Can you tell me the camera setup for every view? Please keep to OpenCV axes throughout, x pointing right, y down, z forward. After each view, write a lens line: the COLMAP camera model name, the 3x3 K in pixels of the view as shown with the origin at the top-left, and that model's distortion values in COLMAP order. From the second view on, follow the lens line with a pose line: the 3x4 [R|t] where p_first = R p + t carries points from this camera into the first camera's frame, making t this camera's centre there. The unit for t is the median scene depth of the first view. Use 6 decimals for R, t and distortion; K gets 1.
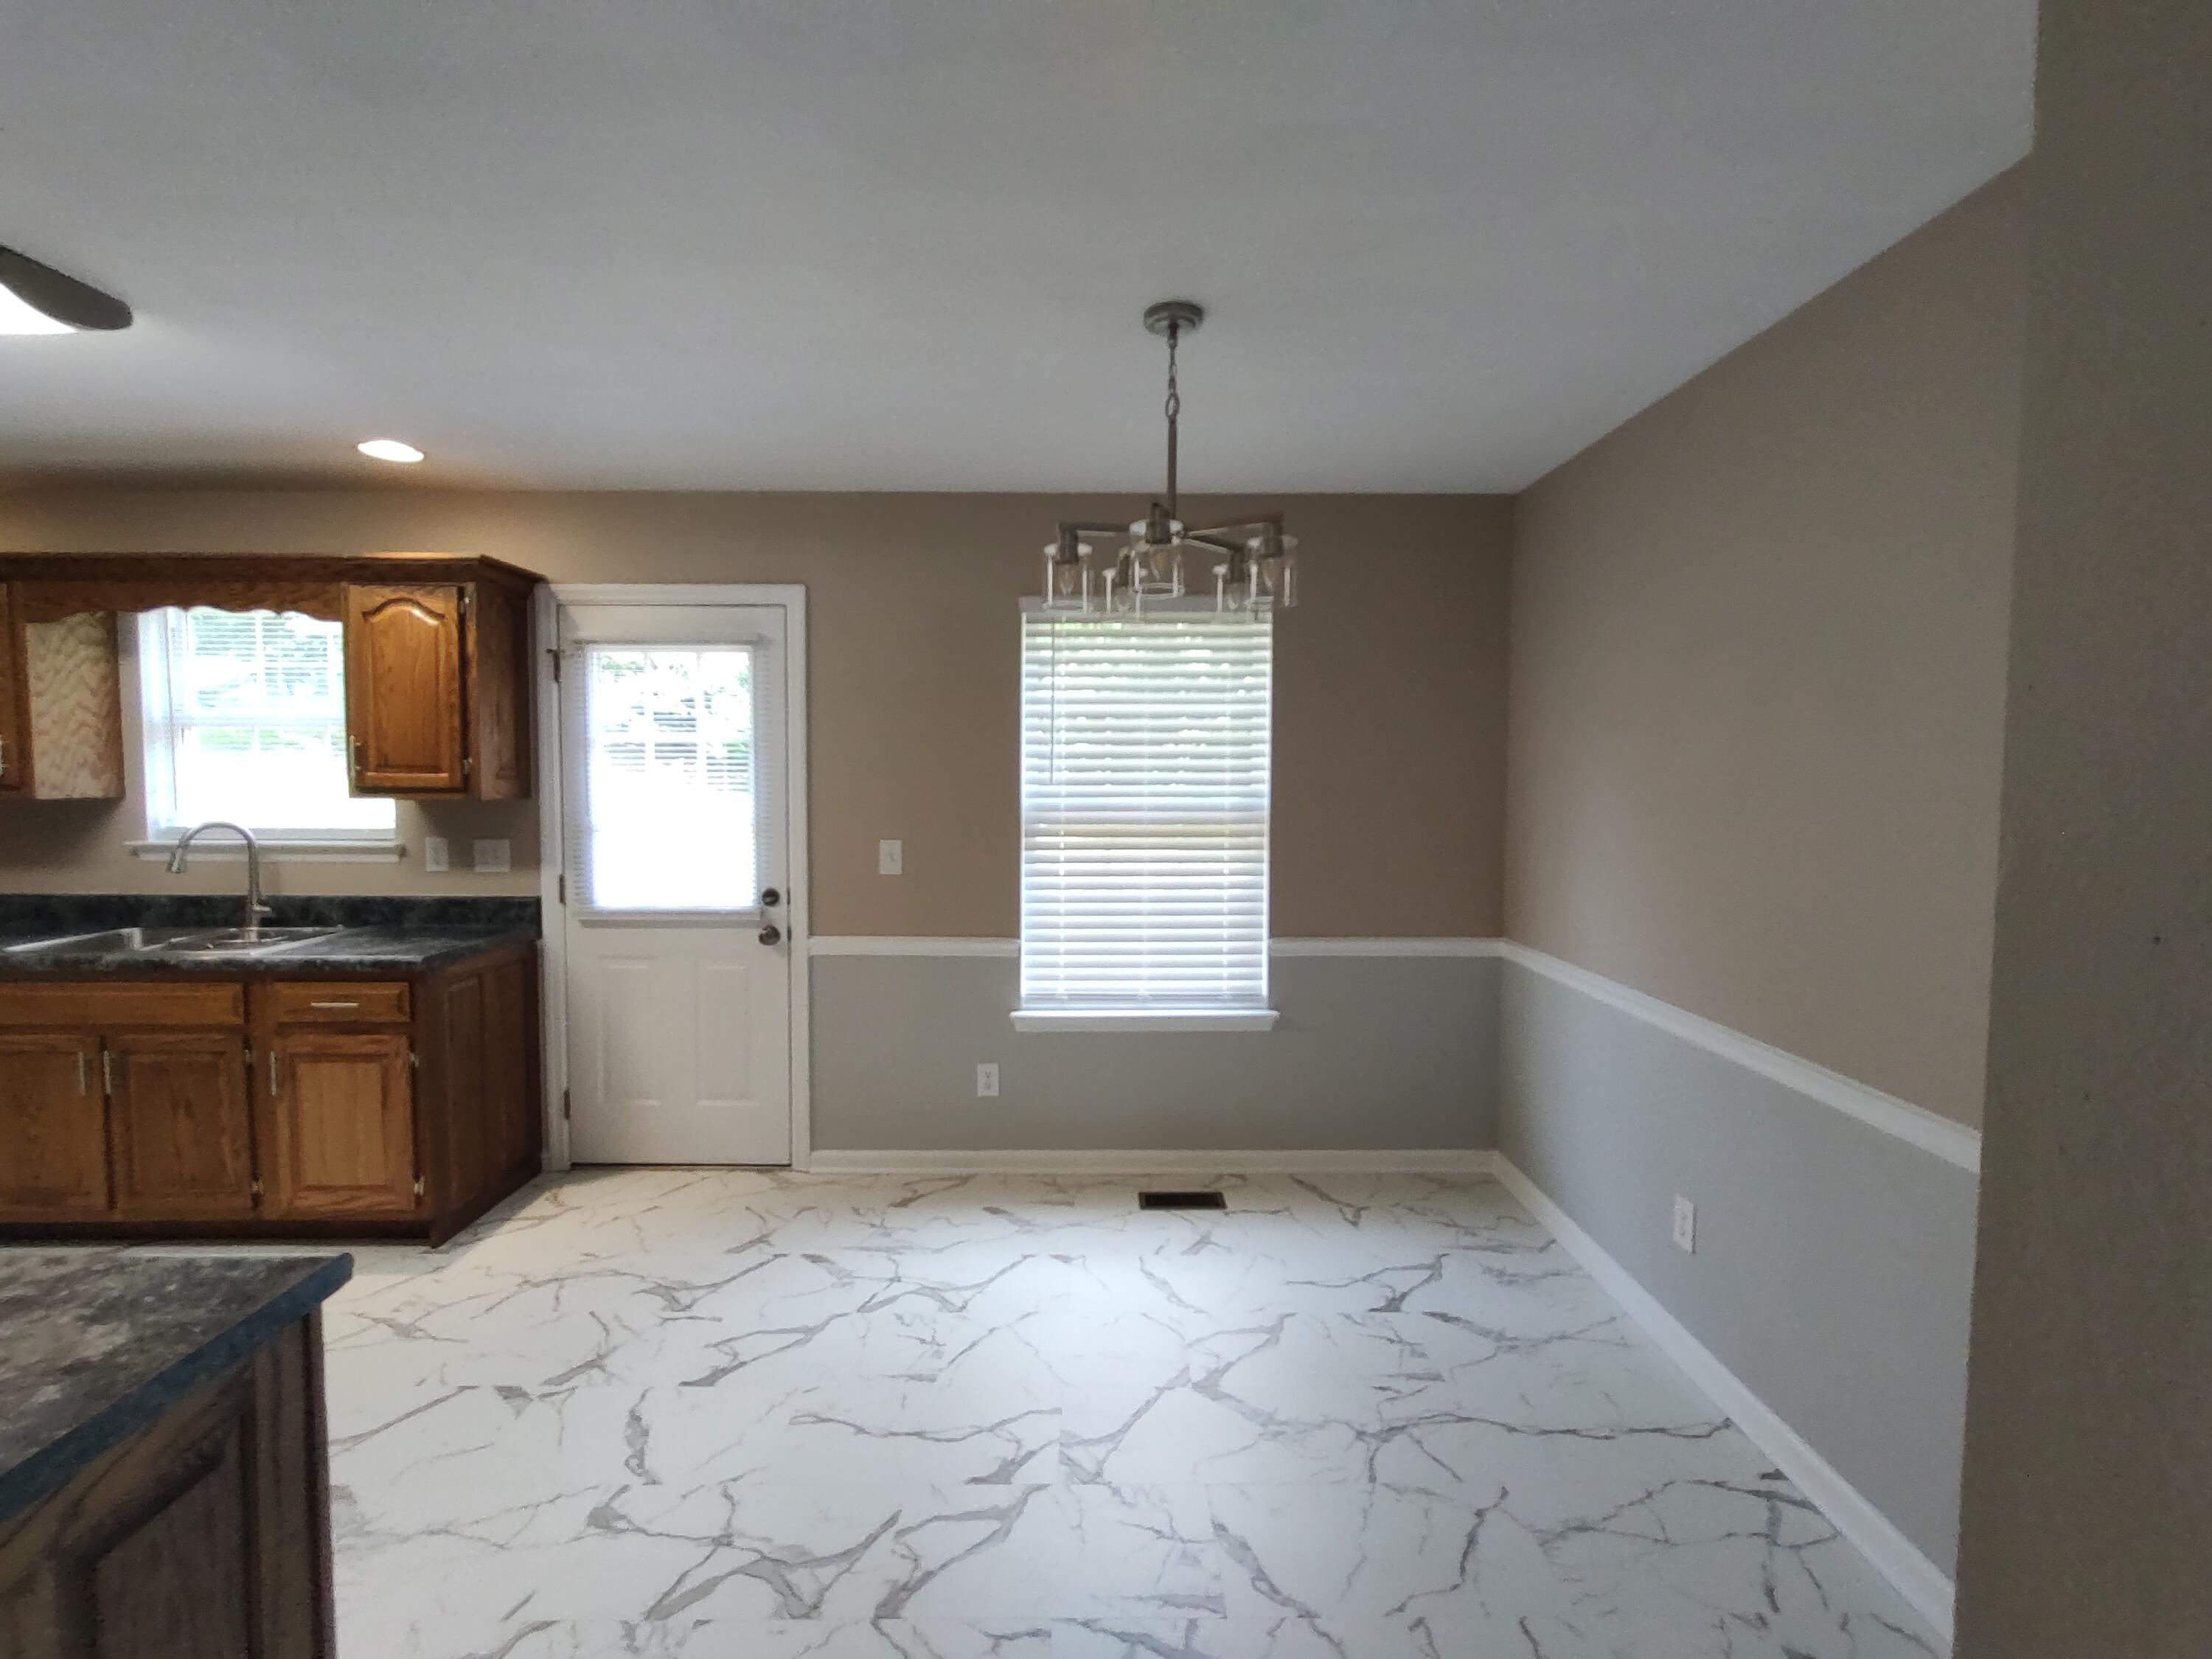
lens RADIAL K [[992.2, 0, 1104.4], [0, 992.2, 824.4], [0, 0, 1]] dist [-0.001742, -0.000131]
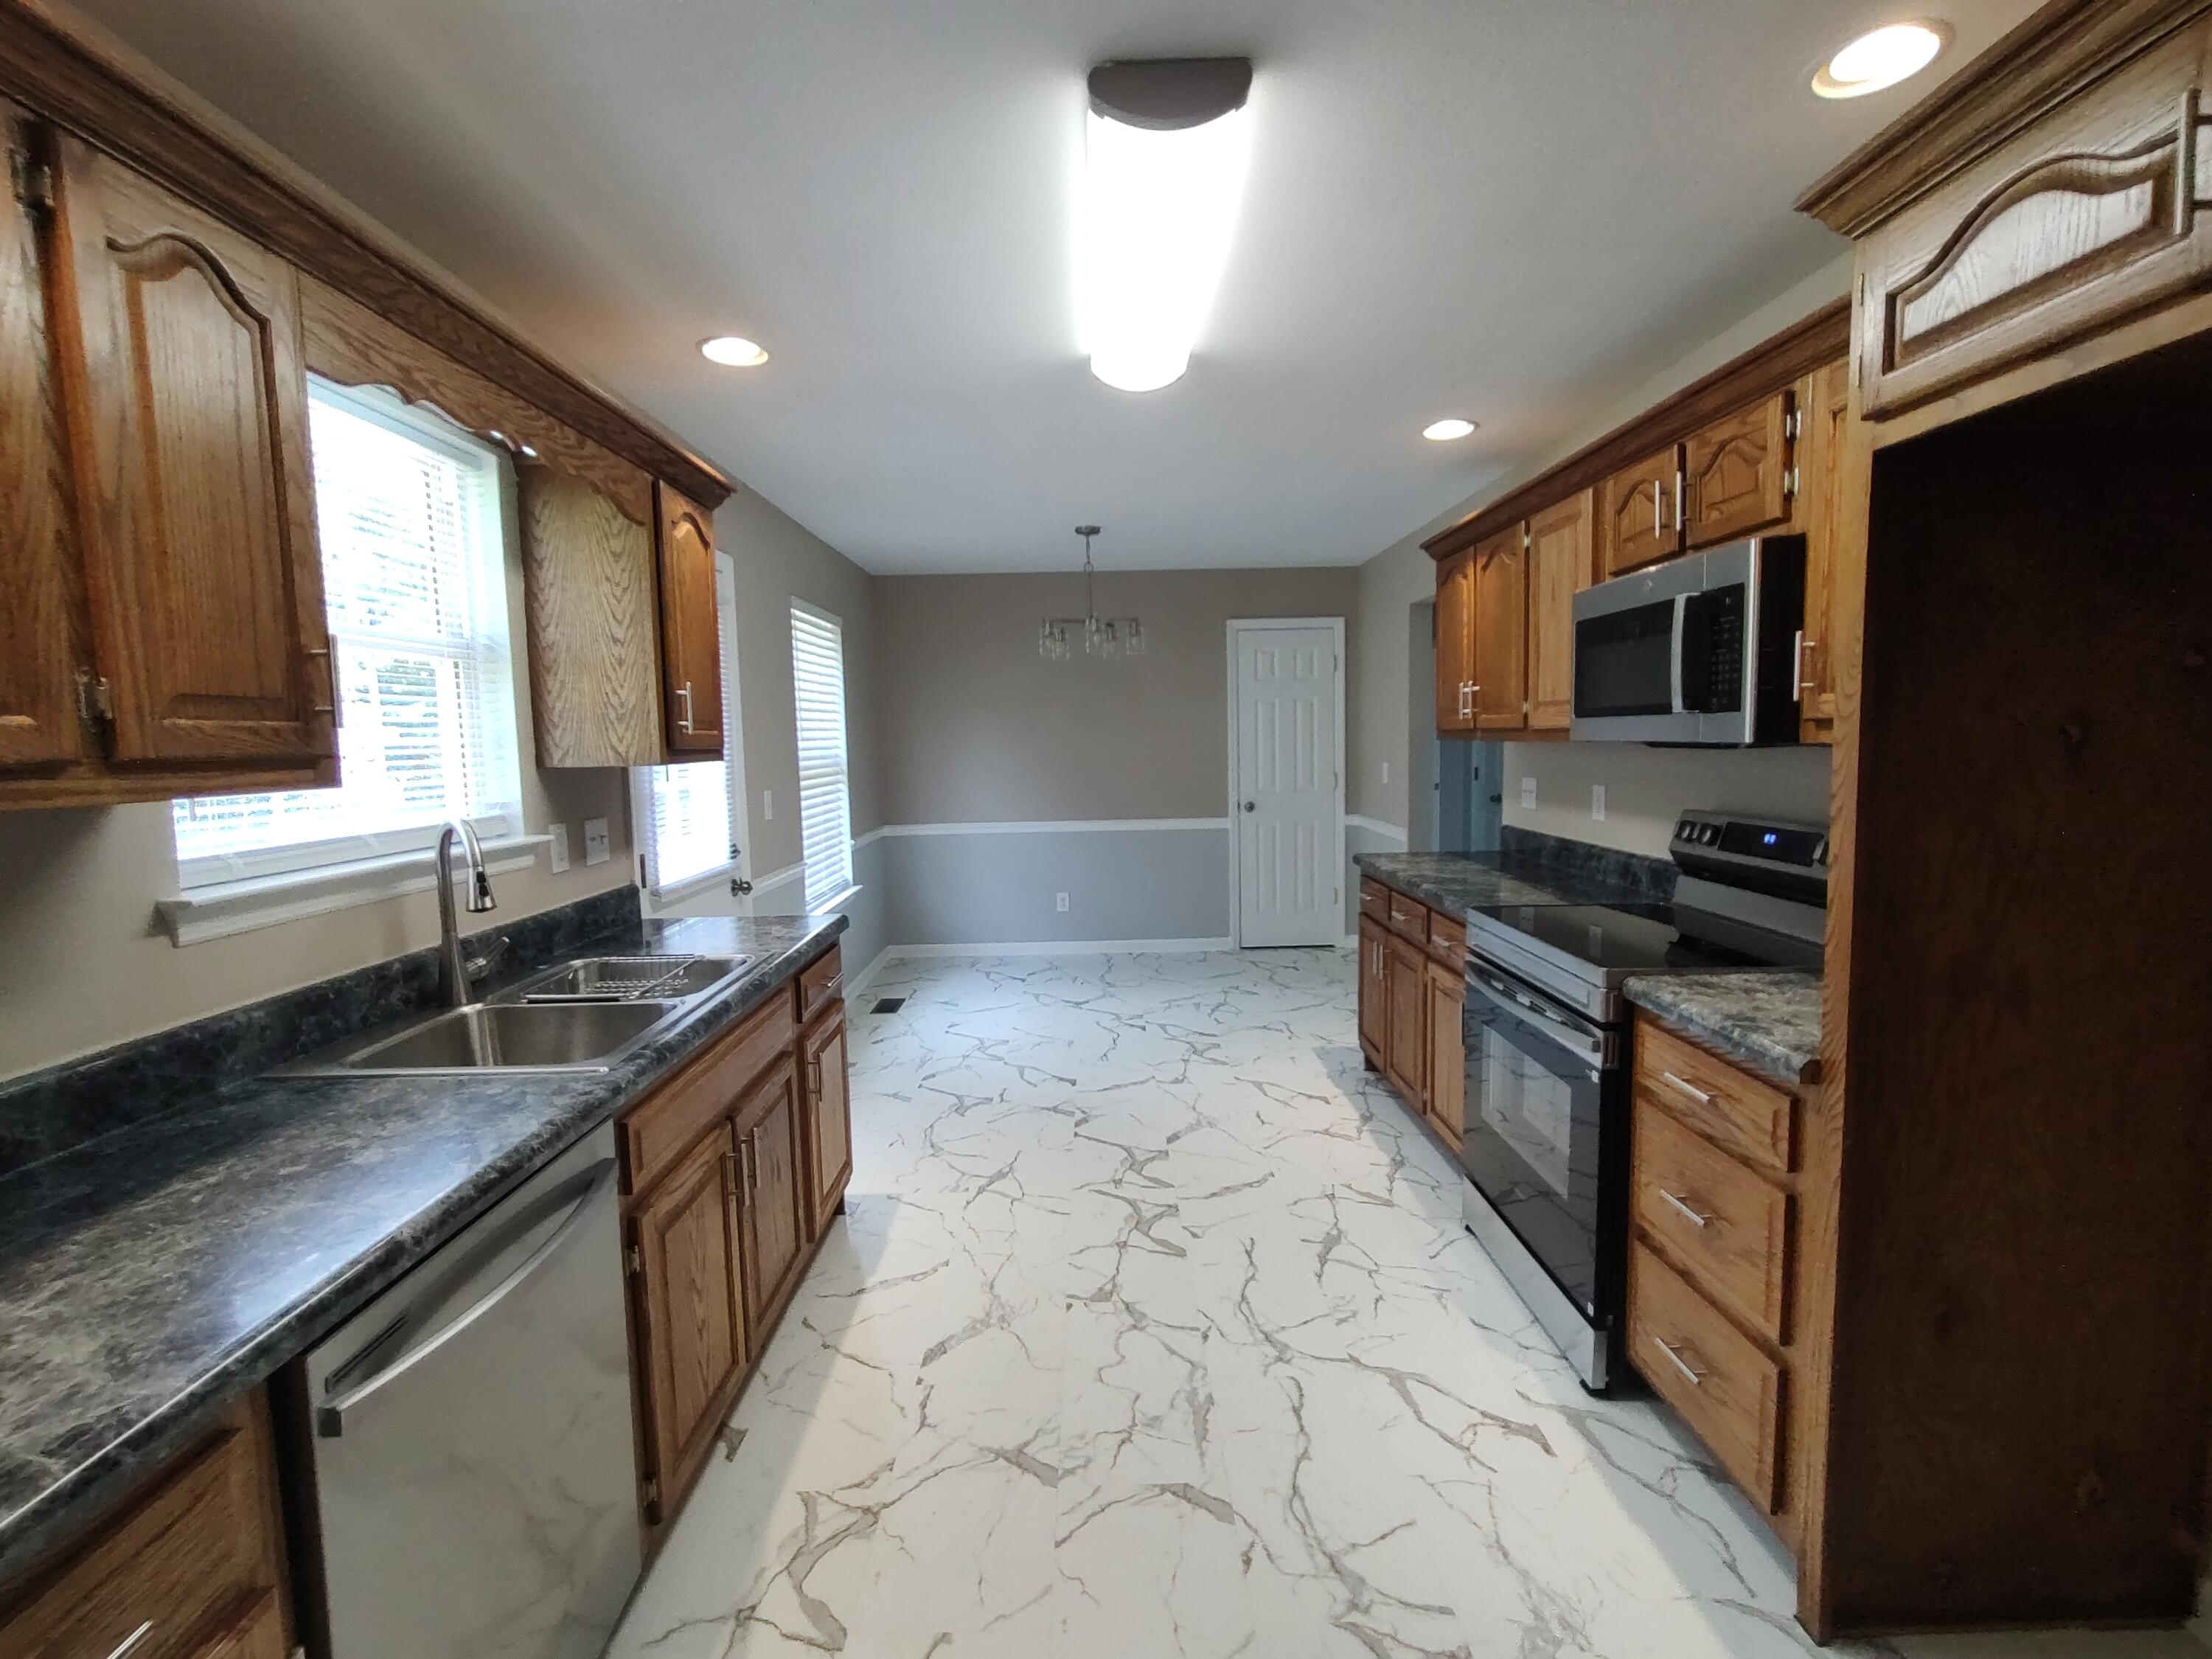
lens RADIAL K [[992.2, 0, 1103.1], [0, 992.2, 828.8], [0, 0, 1]] dist [-0.001742, -0.000131]
pose [[-0.008172, -0.095442, 0.995401, -1.594647], [0.074514, 0.992609, 0.095786, -0.025744], [-0.997186, 0.074954, -0.001000, 0.703710]]
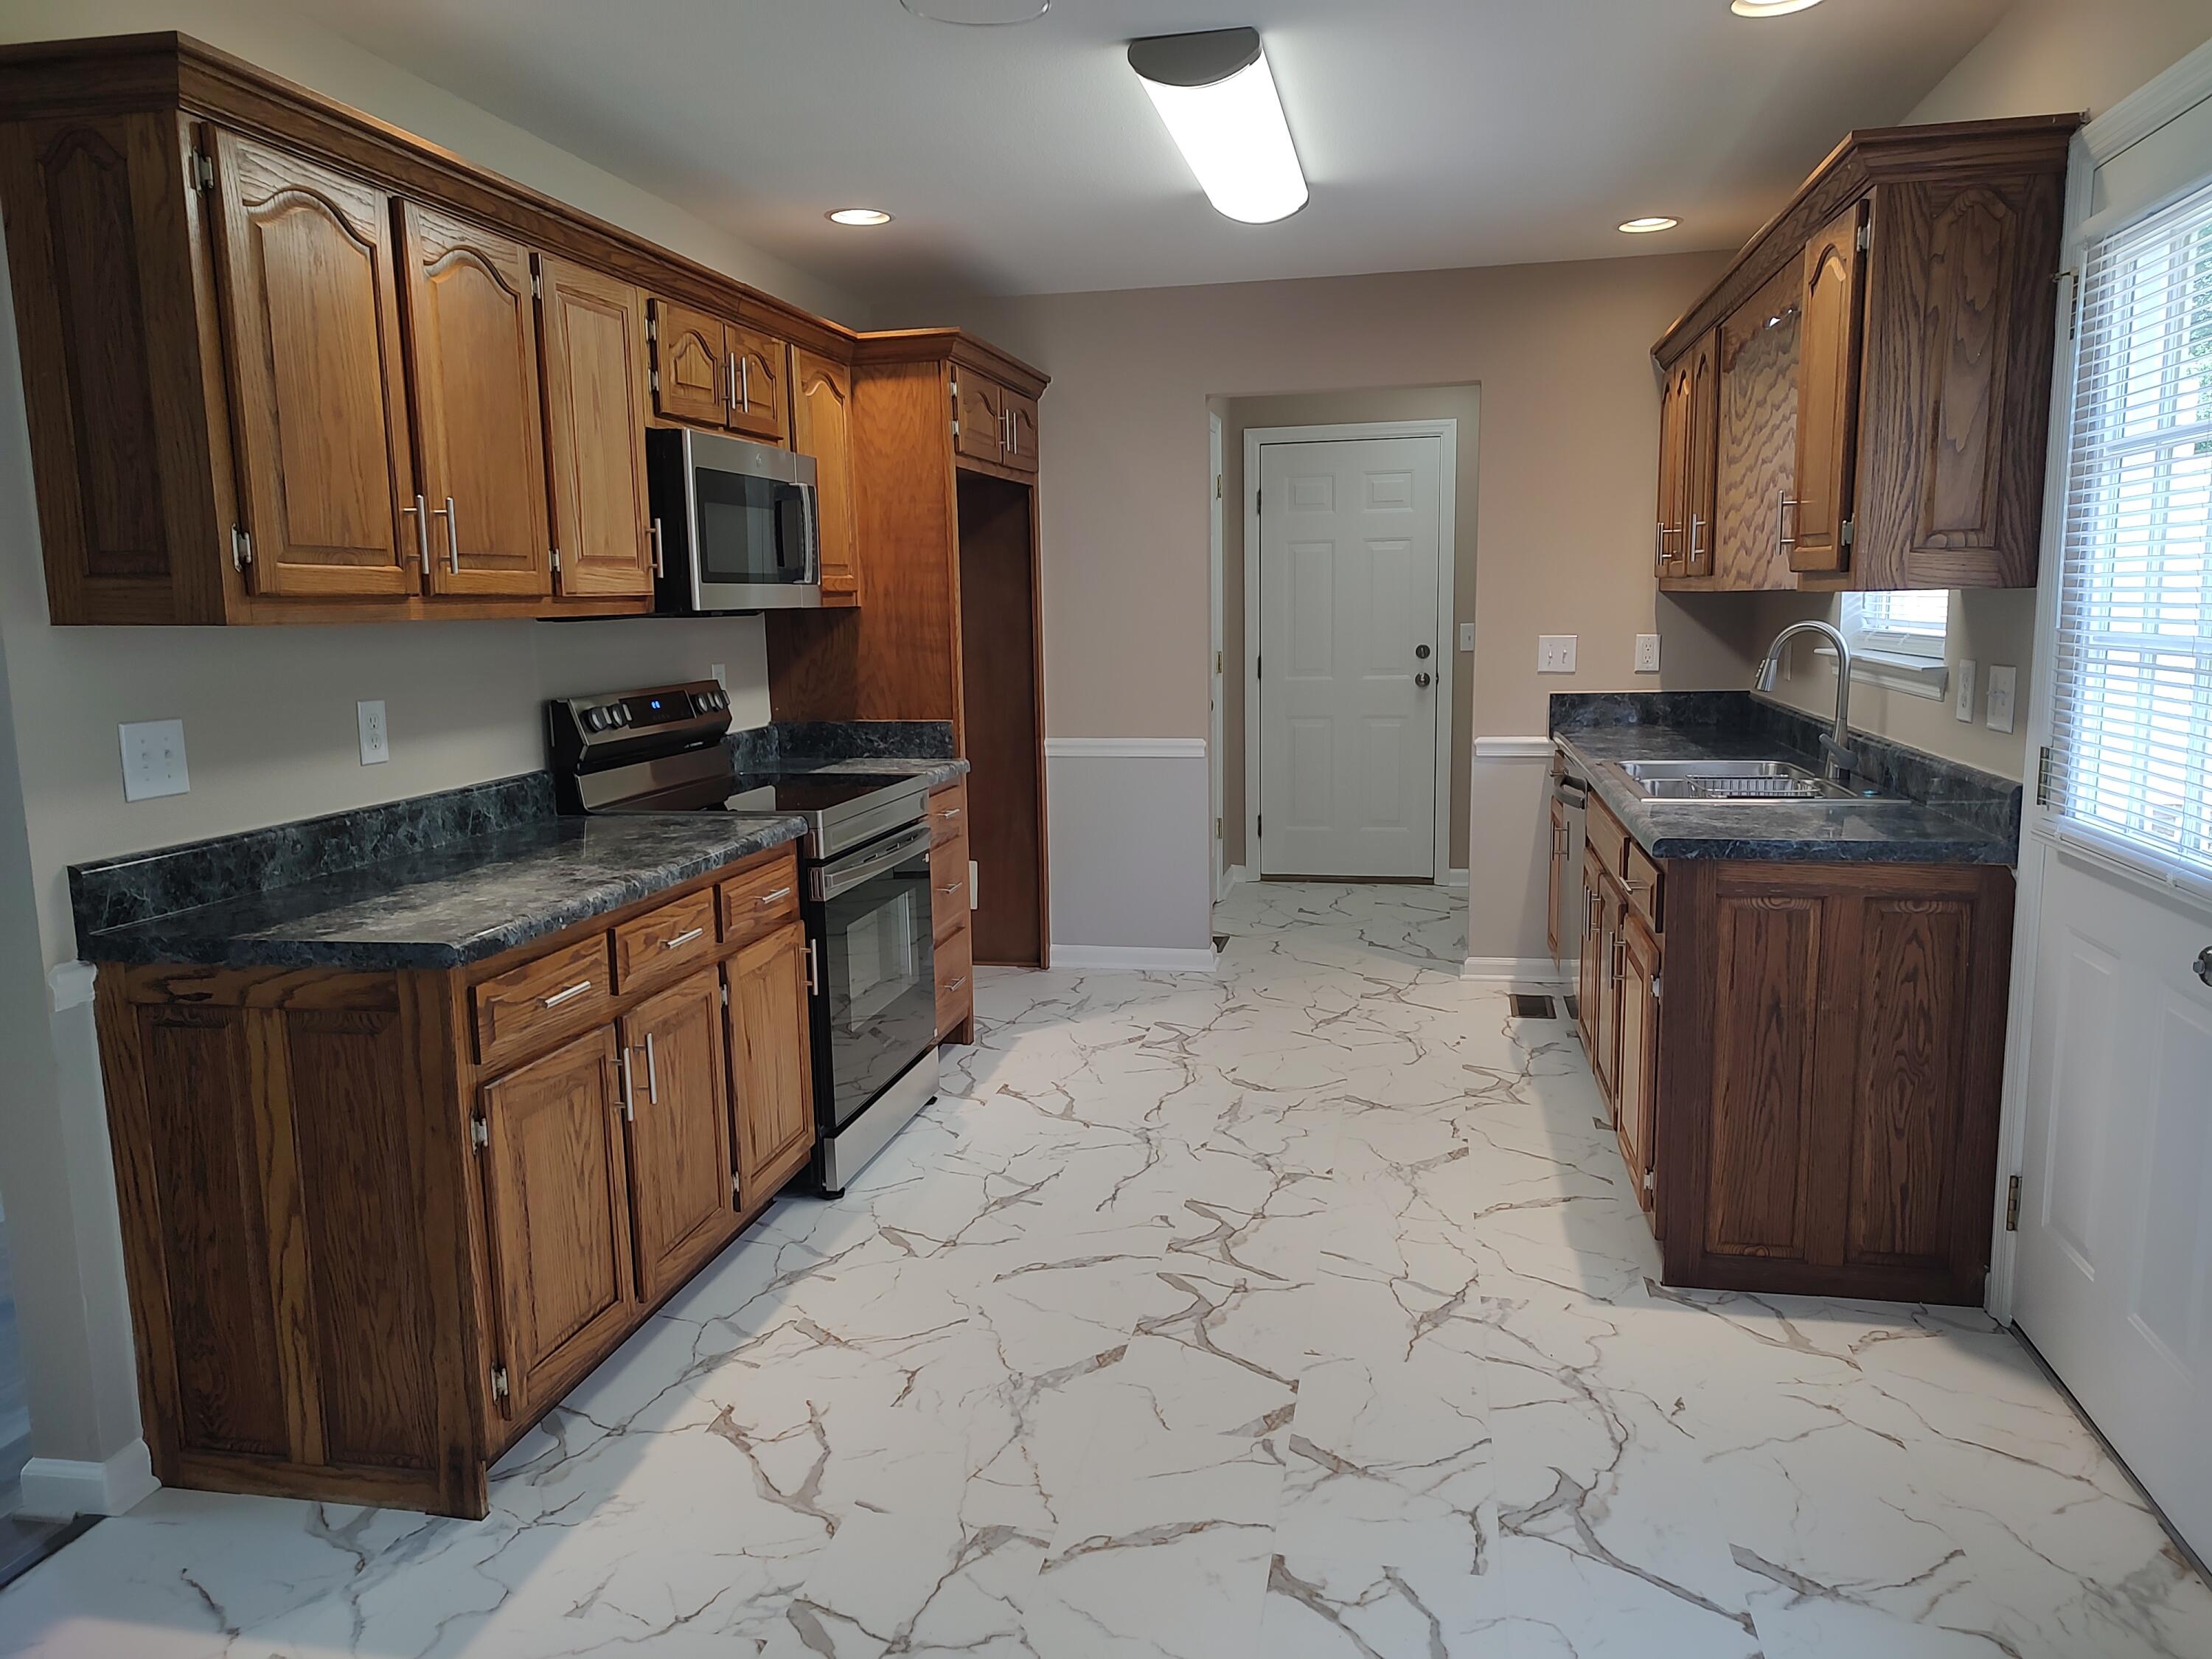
lens RADIAL K [[1574.4, 0, 1090.7], [0, 1574.4, 827.4], [0, 0, 1]] dist [0.035835, -0.000405]
pose [[-0.207898, 0.142820, -0.967668, 0.364021], [-0.031832, 0.987771, 0.152626, -0.016717], [0.977632, 0.062533, -0.200809, 0.807903]]
